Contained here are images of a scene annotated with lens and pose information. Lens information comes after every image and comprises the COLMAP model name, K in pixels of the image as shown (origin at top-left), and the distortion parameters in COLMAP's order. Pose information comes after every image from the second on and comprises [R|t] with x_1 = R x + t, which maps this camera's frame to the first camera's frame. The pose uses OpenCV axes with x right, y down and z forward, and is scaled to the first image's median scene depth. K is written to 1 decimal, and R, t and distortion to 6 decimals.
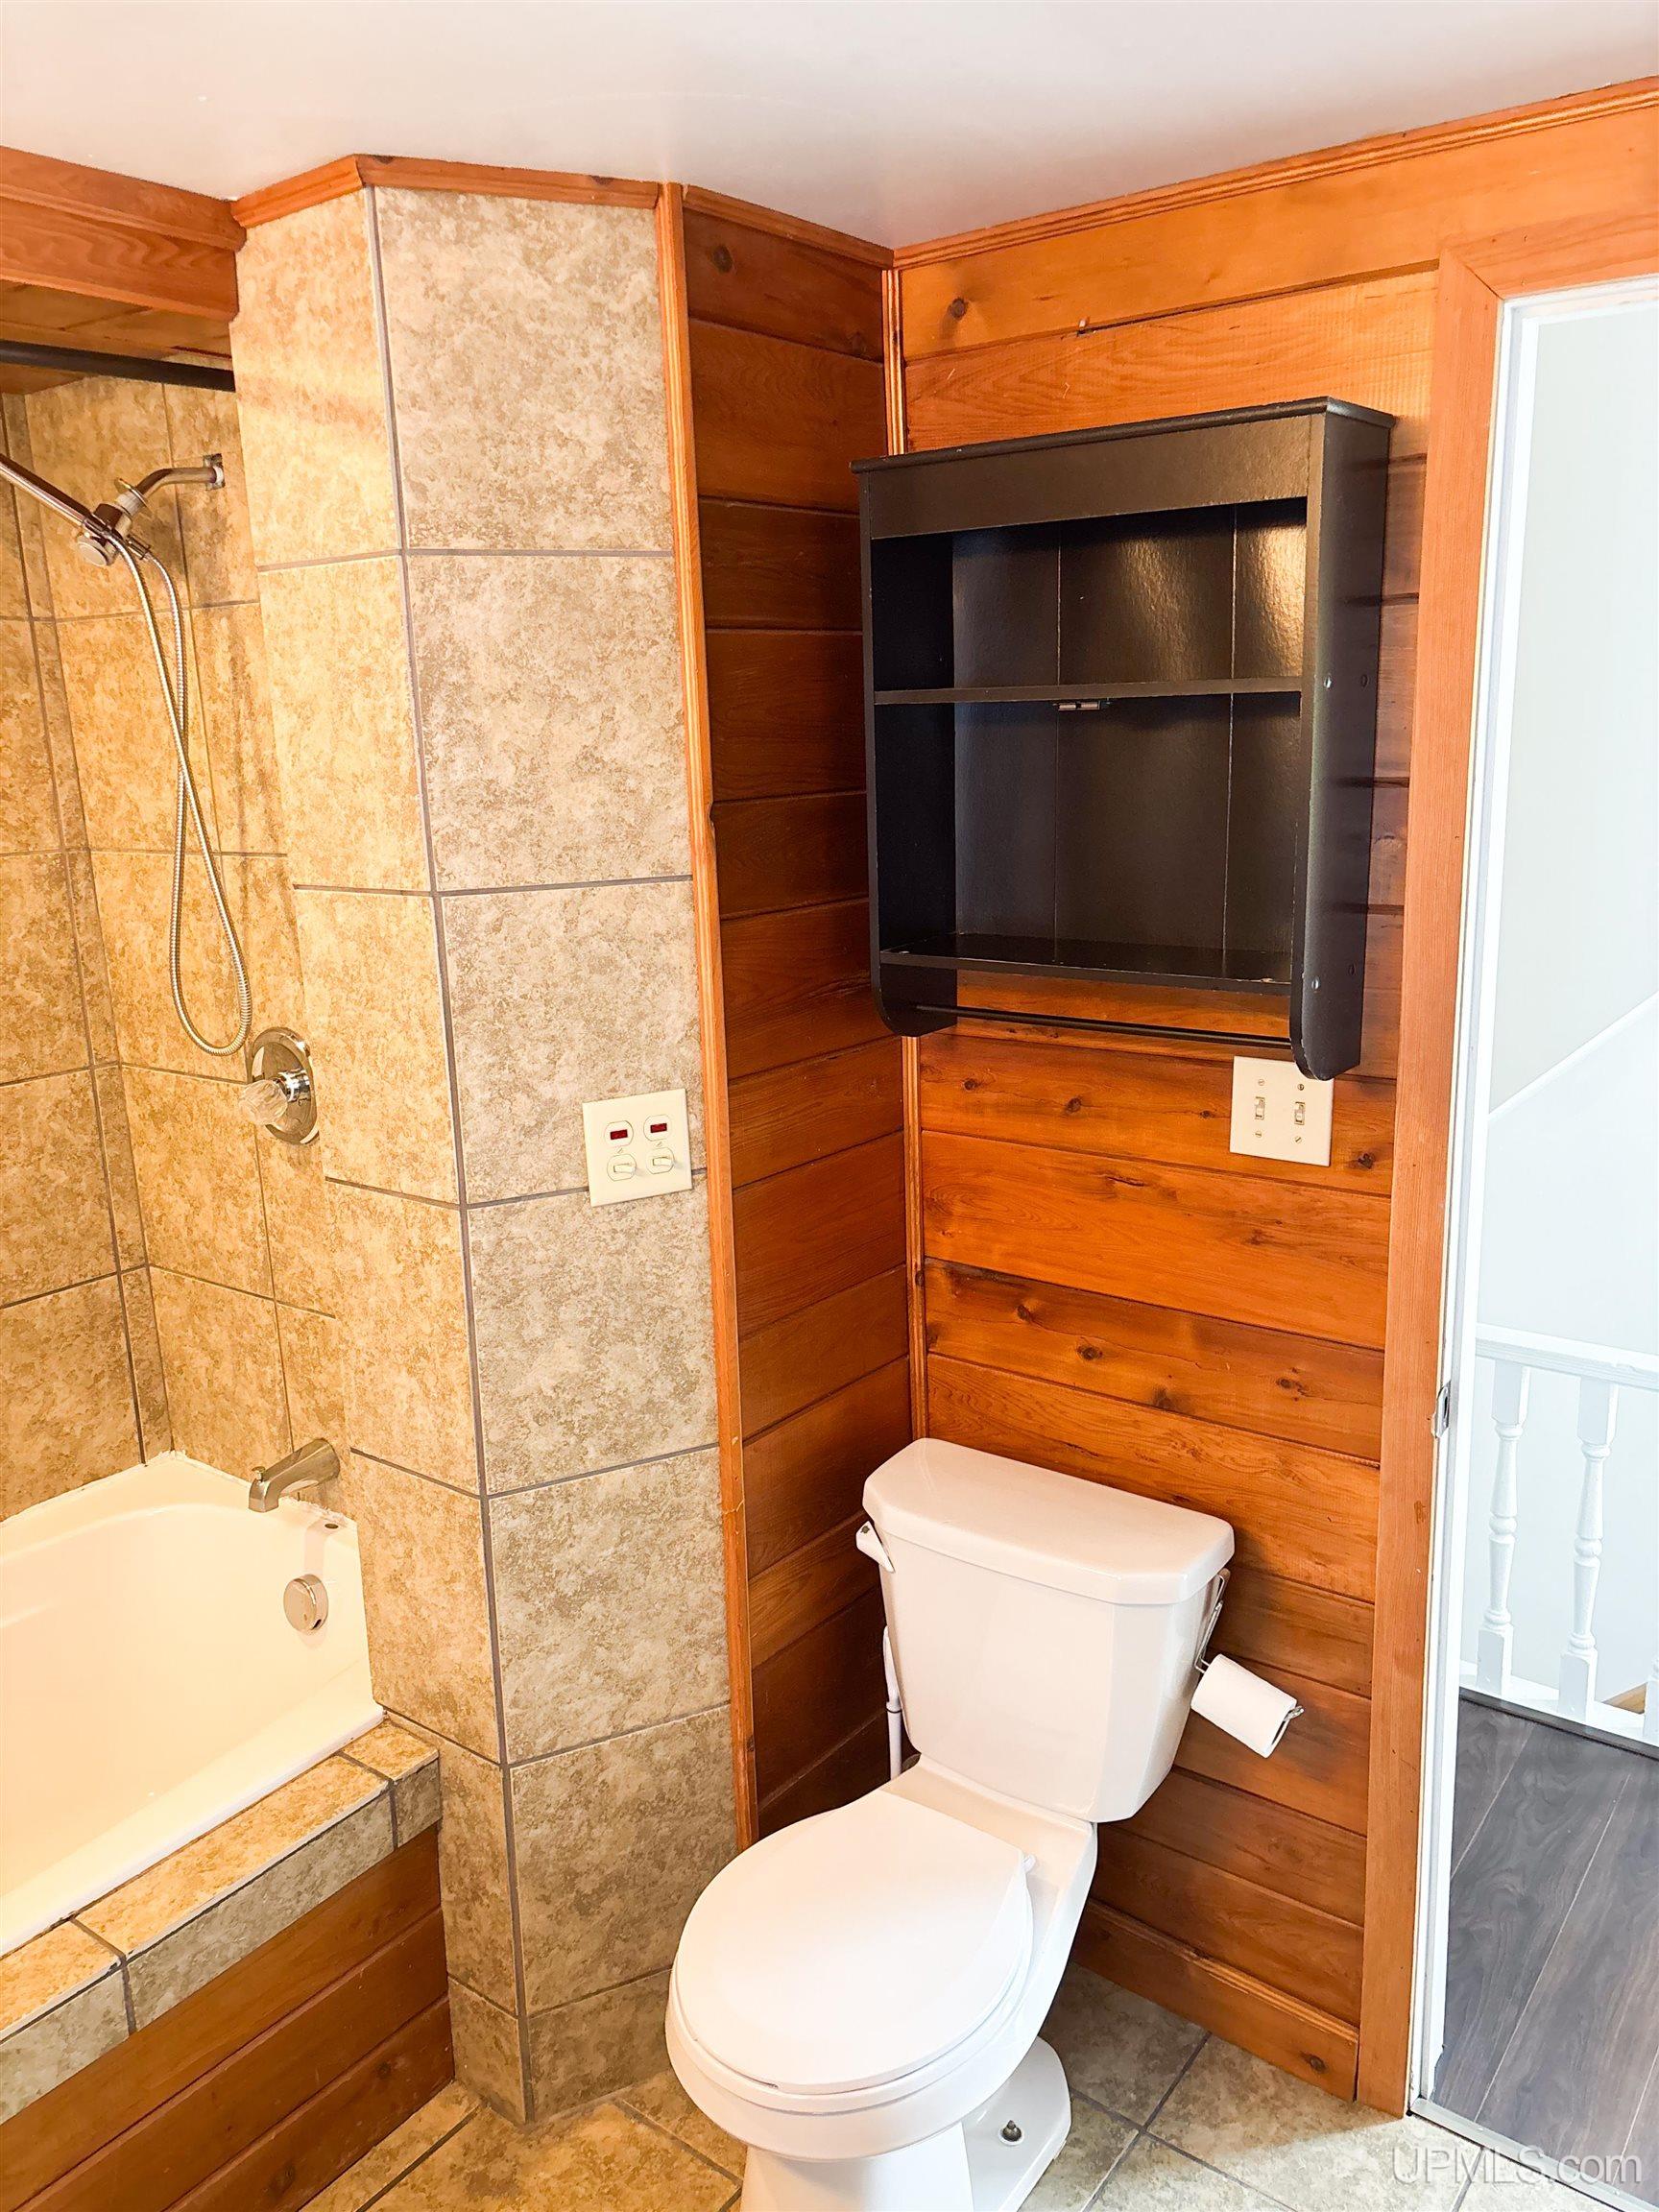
lens RADIAL K [[1673.3, 0, 831.2], [0, 1673.3, 1101.5], [0, 0, 1]] dist [0.005439, 0.004809]
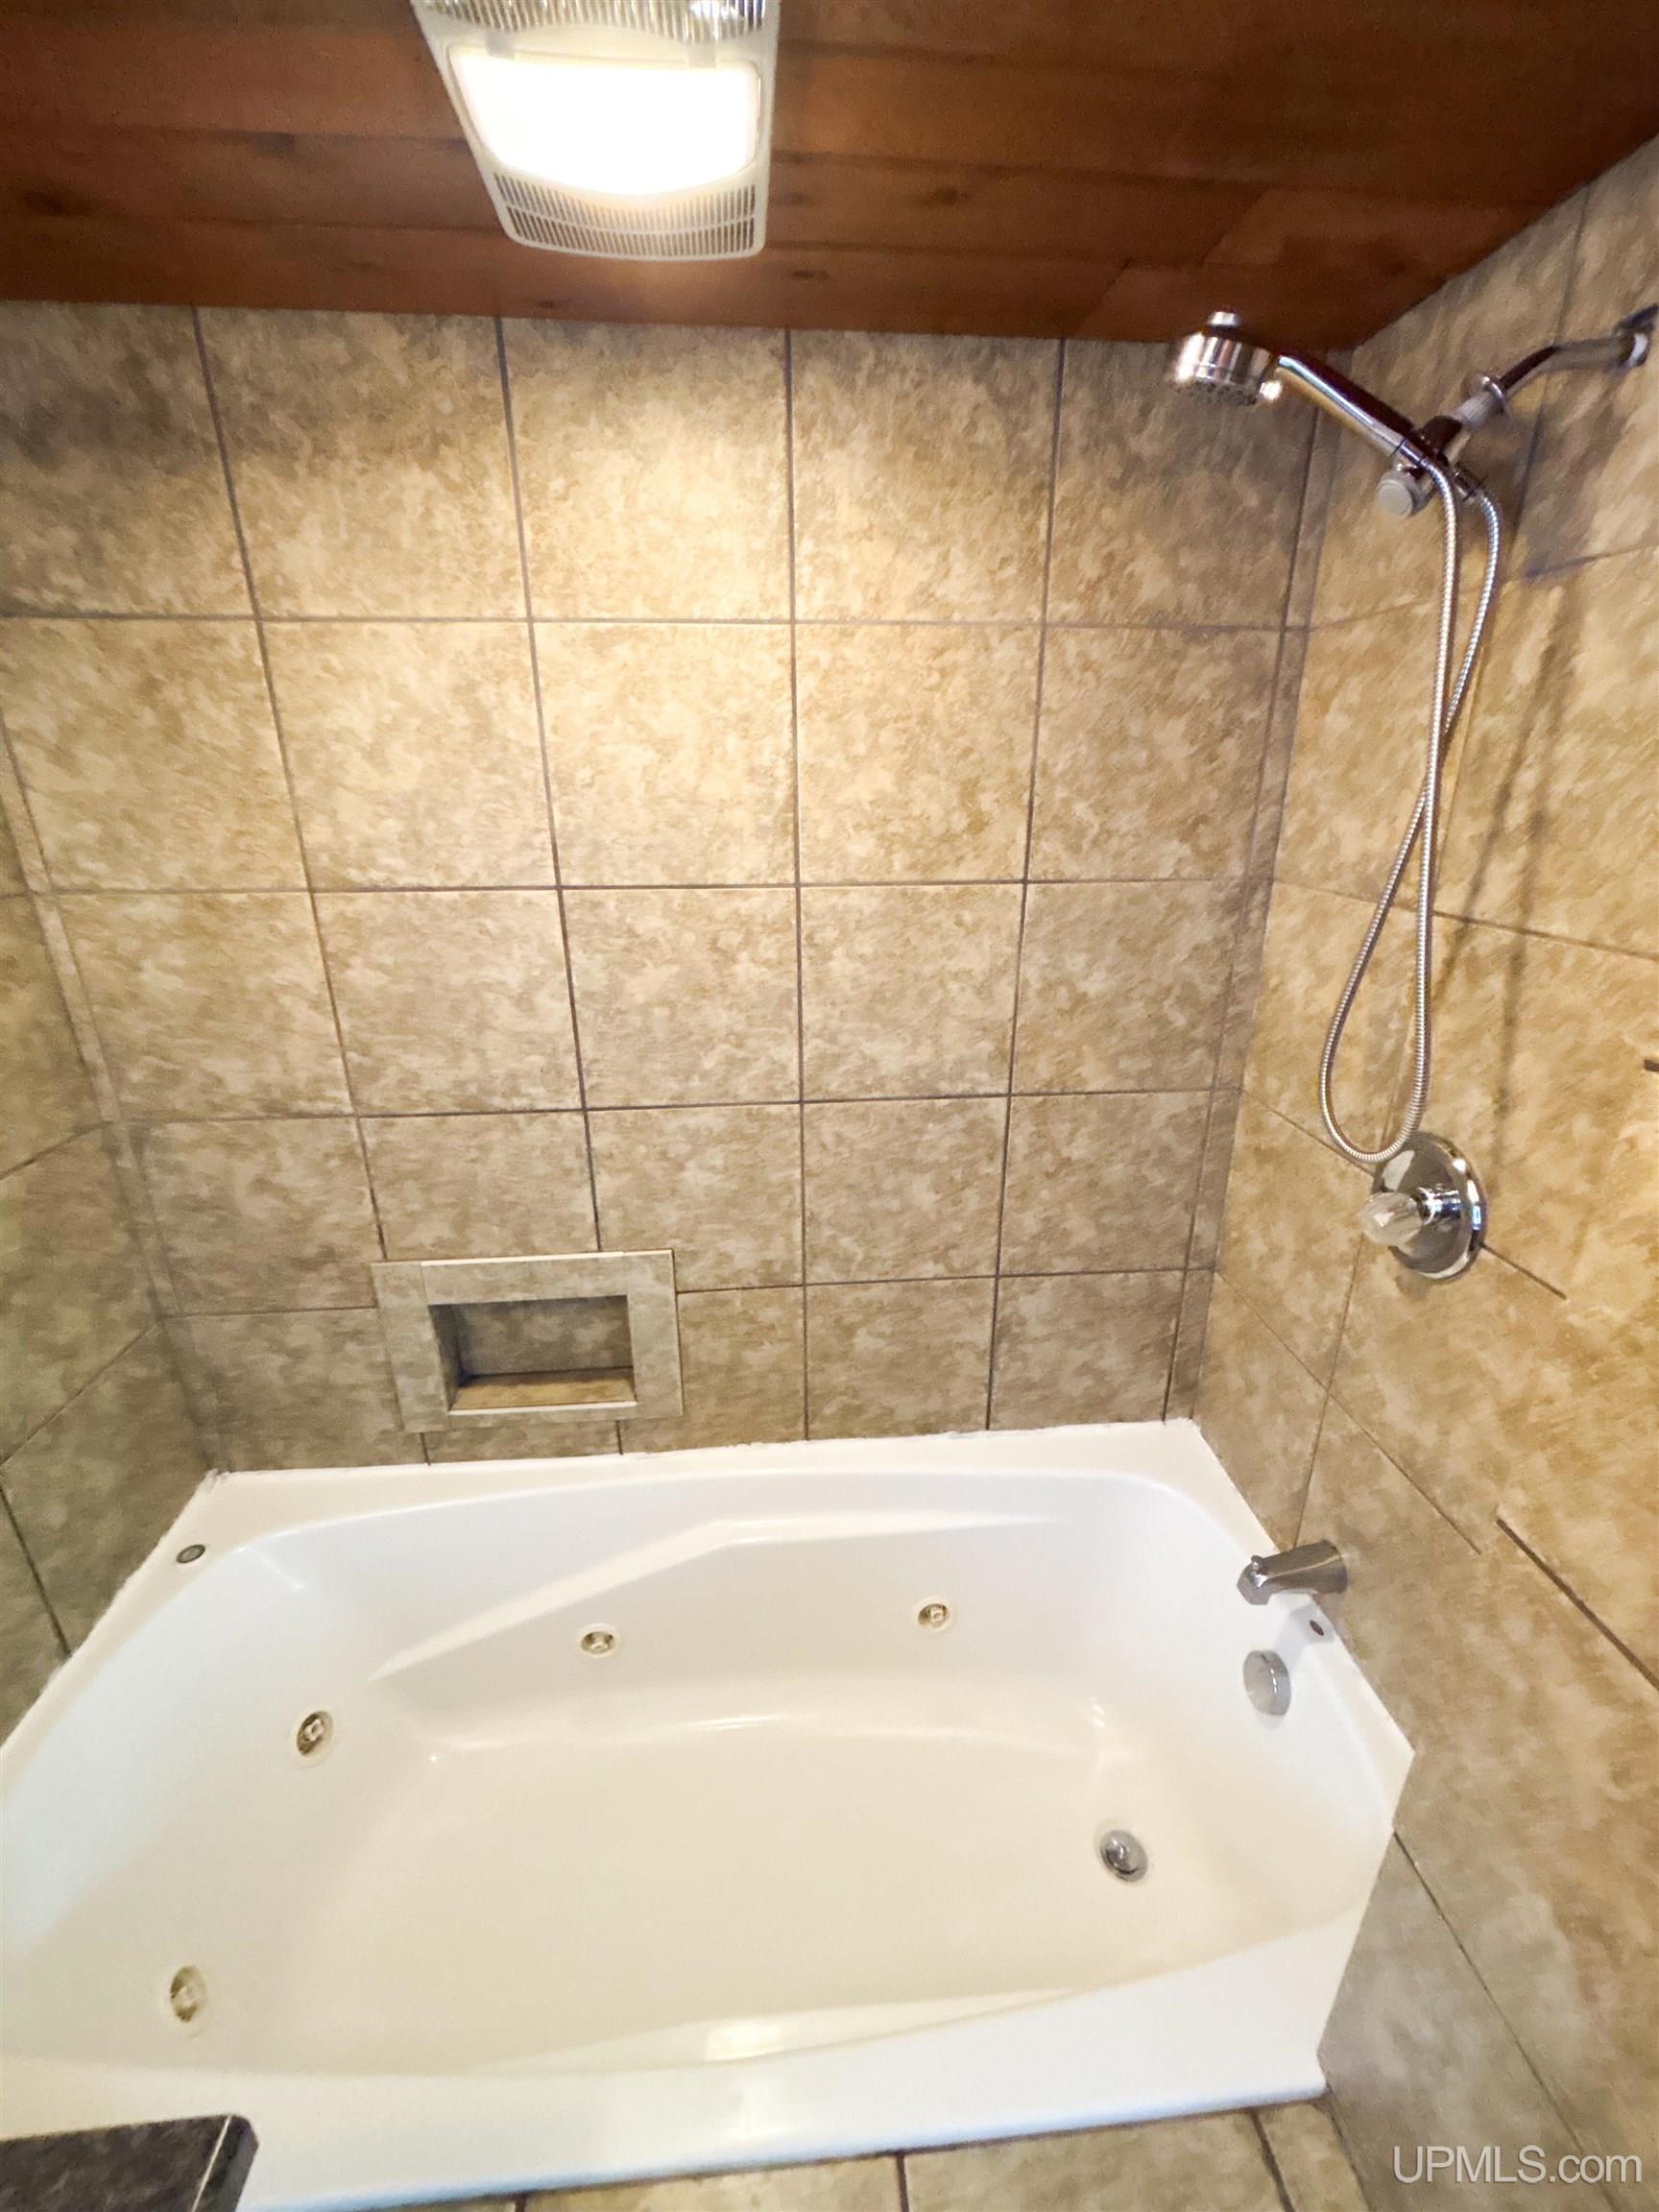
lens RADIAL K [[903.1, 0, 839.4], [0, 903.1, 1109.8], [0, 0, 1]] dist [0.010312, 0.000219]
pose [[0.663701, 0.291302, -0.688945, -0.211168], [-0.183454, 0.956313, 0.227618, -0.098357], [0.725152, -0.024681, 0.688146, 0.458485]]
